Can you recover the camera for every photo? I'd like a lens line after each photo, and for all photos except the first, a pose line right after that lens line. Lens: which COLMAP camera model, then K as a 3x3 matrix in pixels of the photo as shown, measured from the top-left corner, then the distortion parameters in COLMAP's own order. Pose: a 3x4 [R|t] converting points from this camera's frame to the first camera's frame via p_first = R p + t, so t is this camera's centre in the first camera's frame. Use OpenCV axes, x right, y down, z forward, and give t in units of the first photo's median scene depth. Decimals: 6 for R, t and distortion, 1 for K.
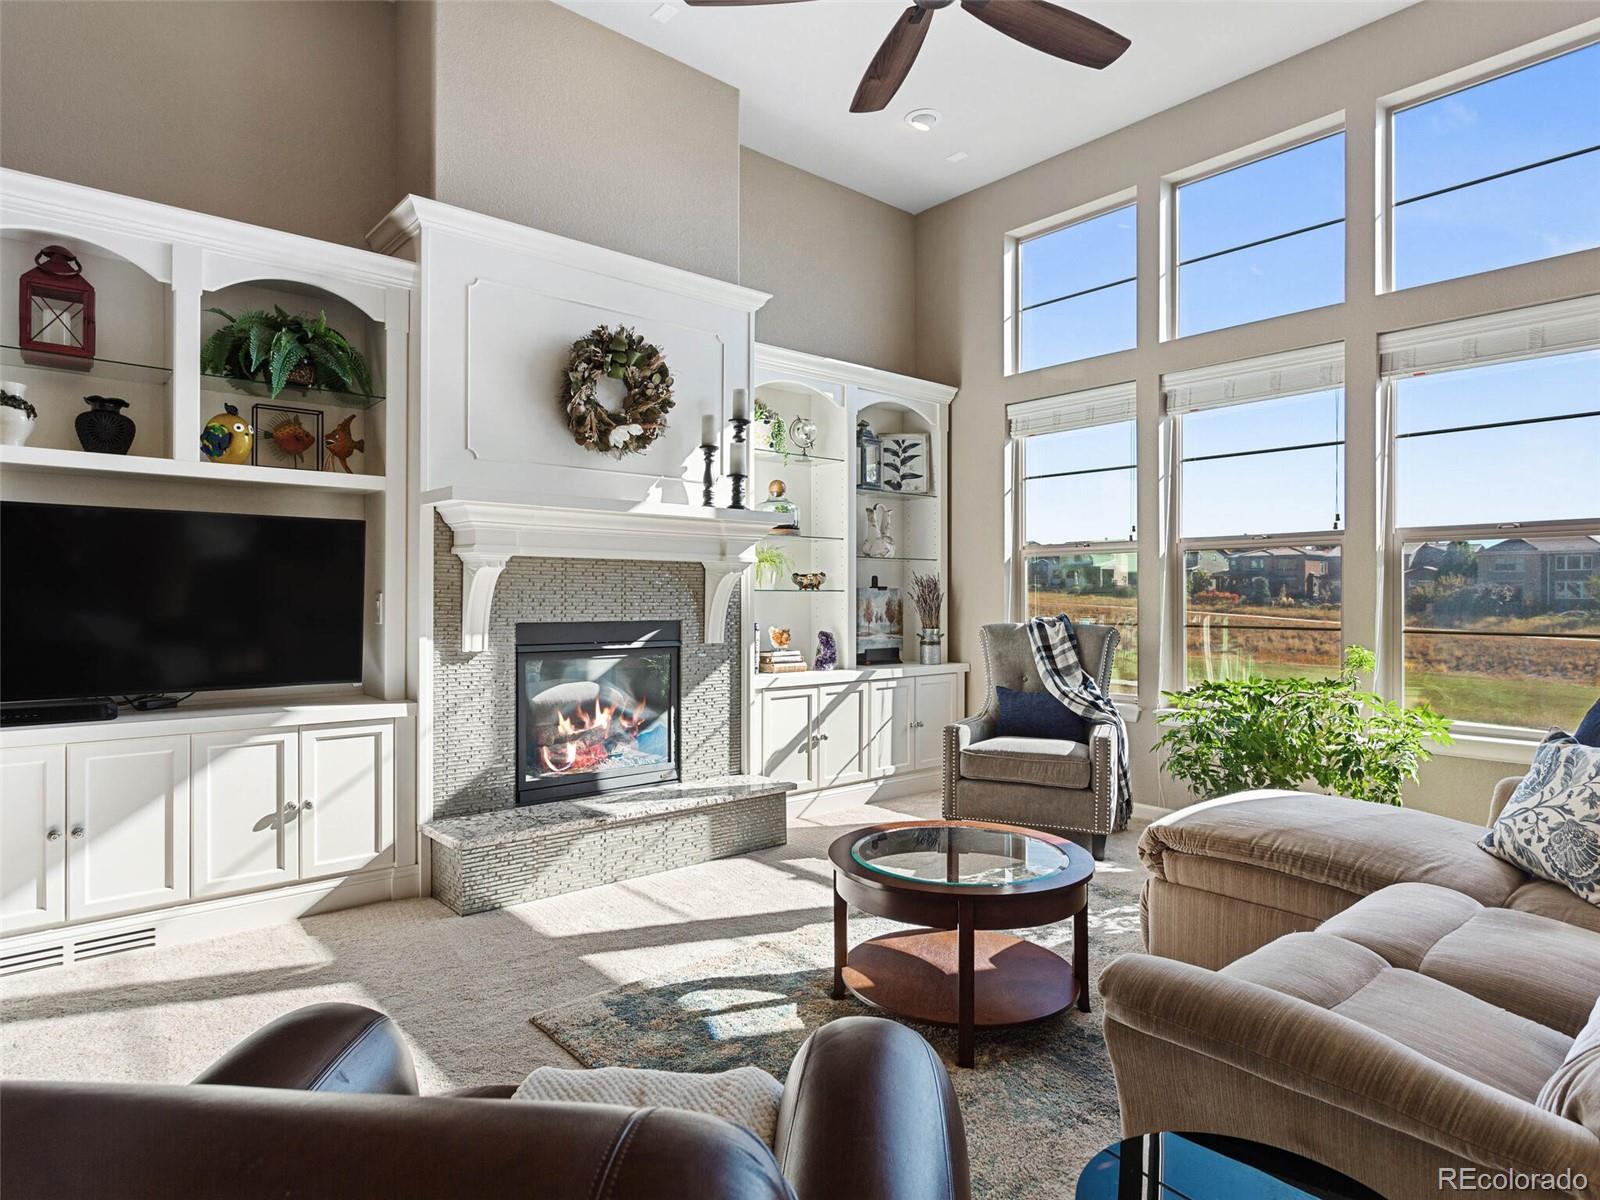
lens RADIAL K [[915.5, 0, 800.0], [0, 915.5, 600.0], [0, 0, 1]] dist [-0.000596, 0.001402]
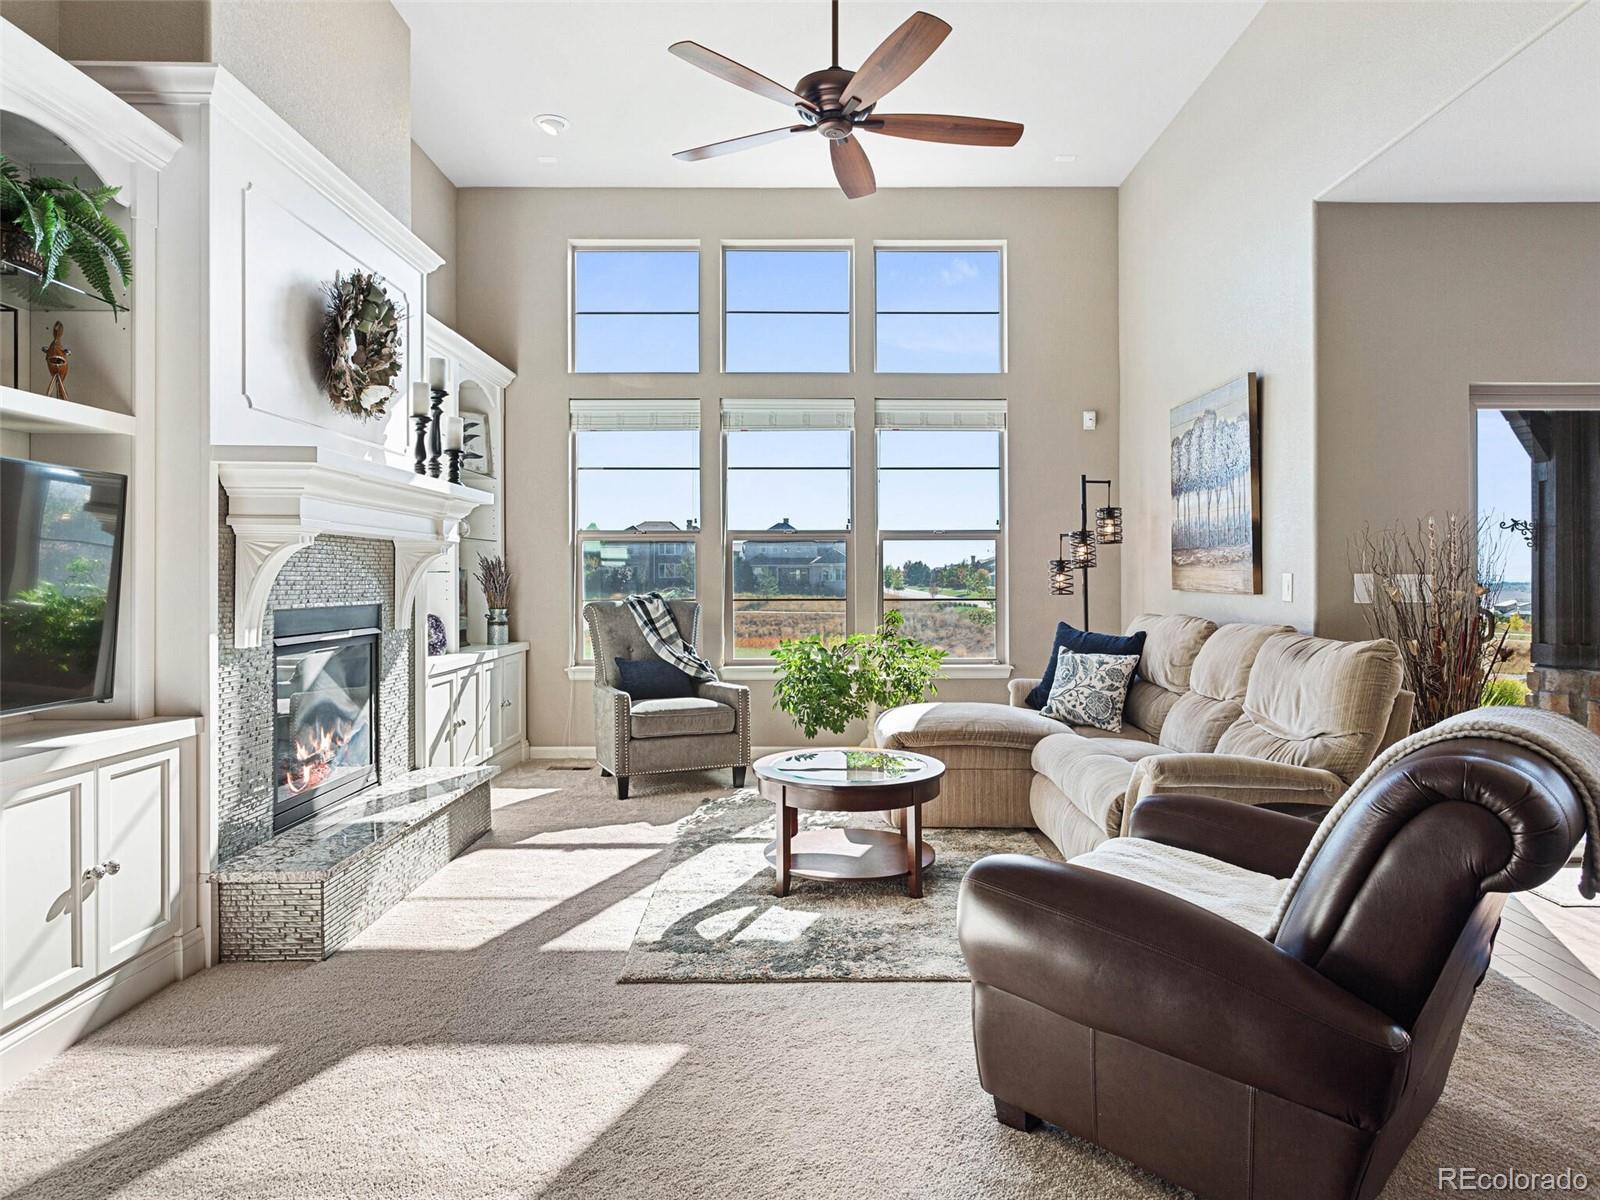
lens RADIAL K [[955.3, 0, 807.1], [0, 955.3, 579.2], [0, 0, 1]] dist [-0.000008, 0.000865]
pose [[0.654454, -0.004887, 0.756086, -0.568880], [0.006130, 0.999981, 0.001157, -0.001383], [-0.756077, 0.003878, 0.654471, 0.071203]]
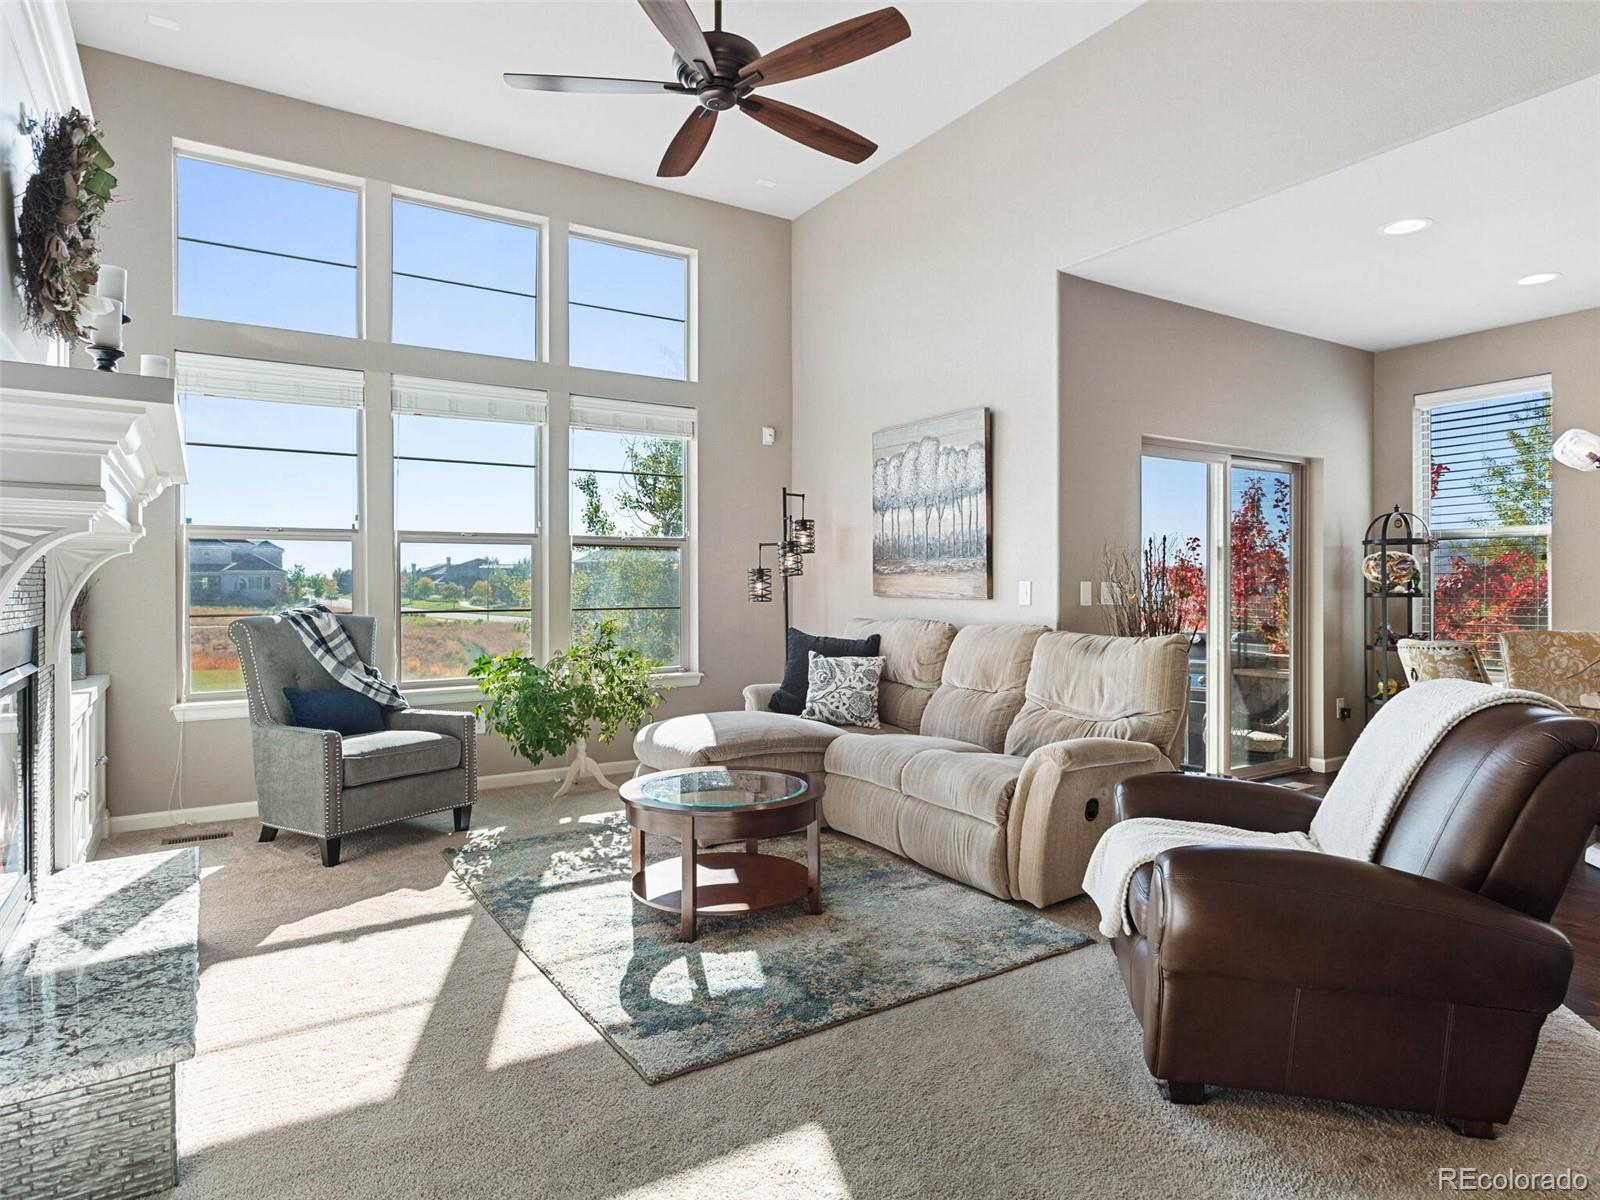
lens RADIAL K [[928.1, 0, 793.5], [0, 928.1, 589.6], [0, 0, 1]] dist [-0.005115, 0.000195]
pose [[0.149526, -0.008264, 0.988723, -0.653682], [0.007257, 0.999947, 0.007260, -0.003119], [-0.988731, 0.006089, 0.149578, 0.431819]]
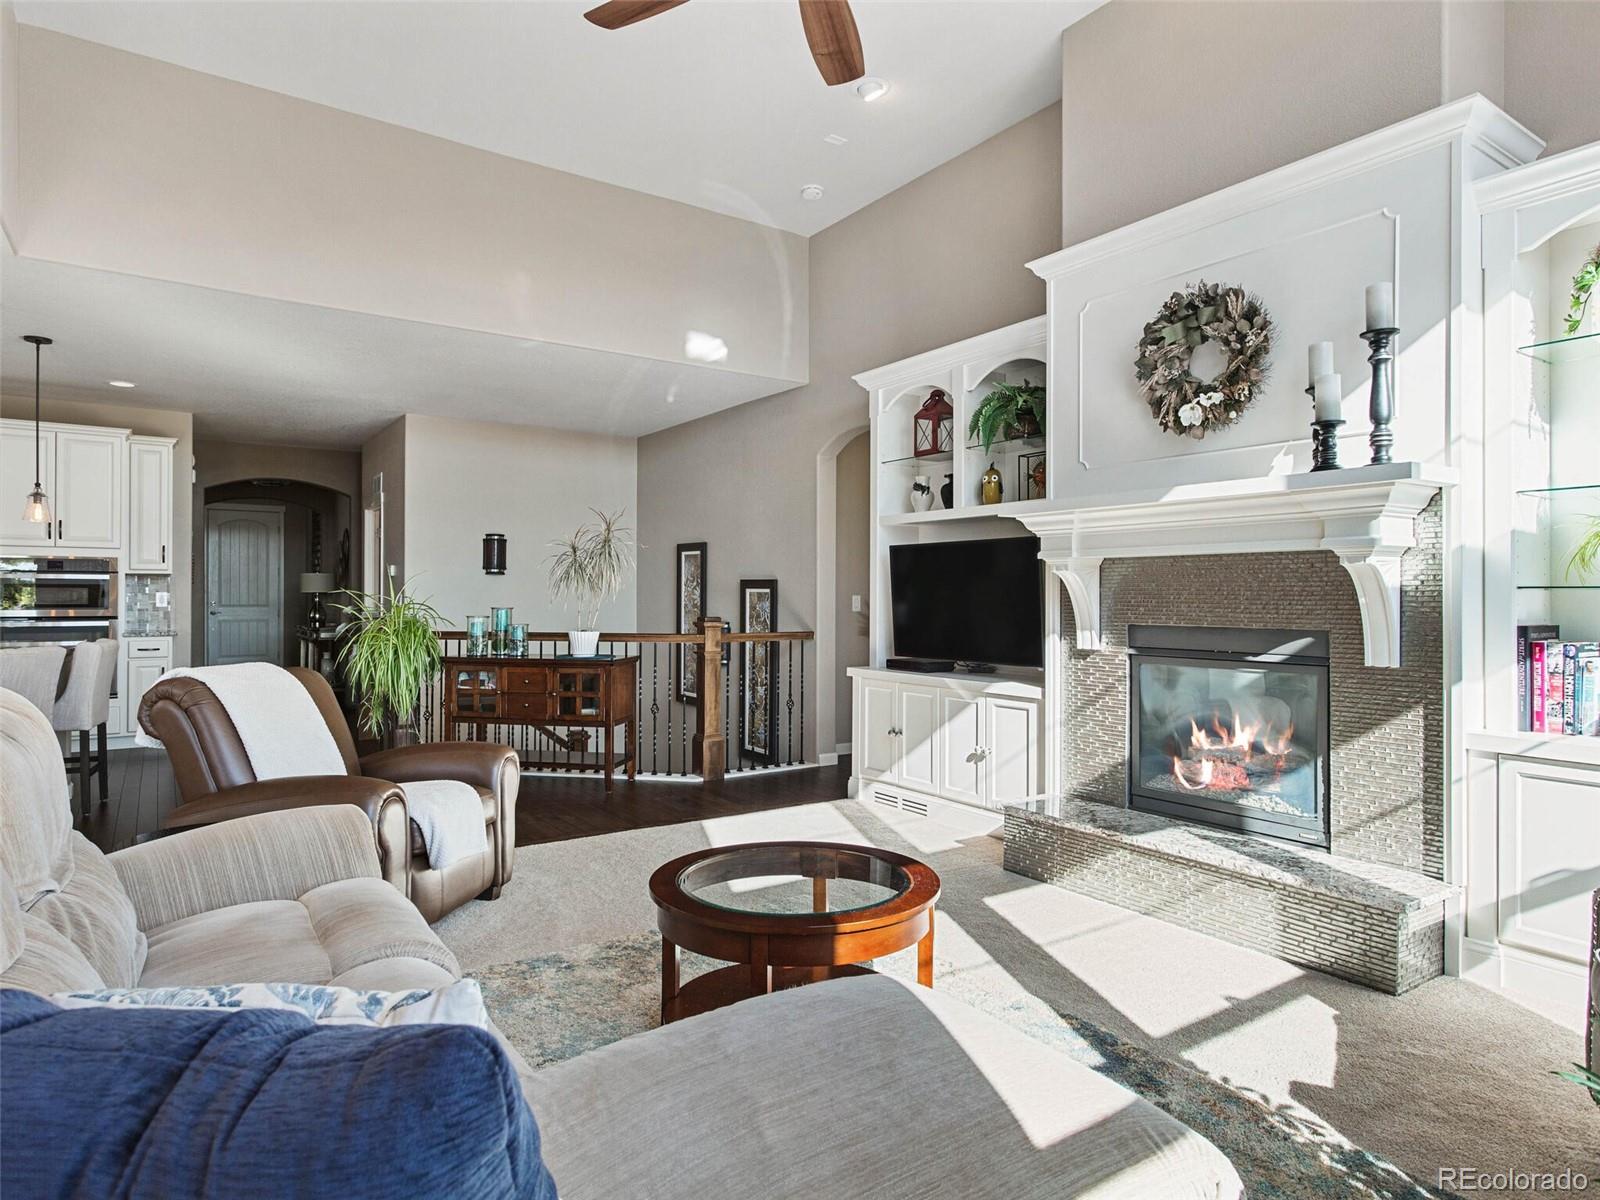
lens RADIAL K [[955.3, 0, 807.1], [0, 955.3, 579.2], [0, 0, 1]] dist [-0.000008, 0.000865]
pose [[-0.093882, -0.019684, -0.995389, 0.670463], [-0.003664, 0.999805, -0.019425, -0.001975], [0.995577, 0.001823, -0.093936, 0.659581]]
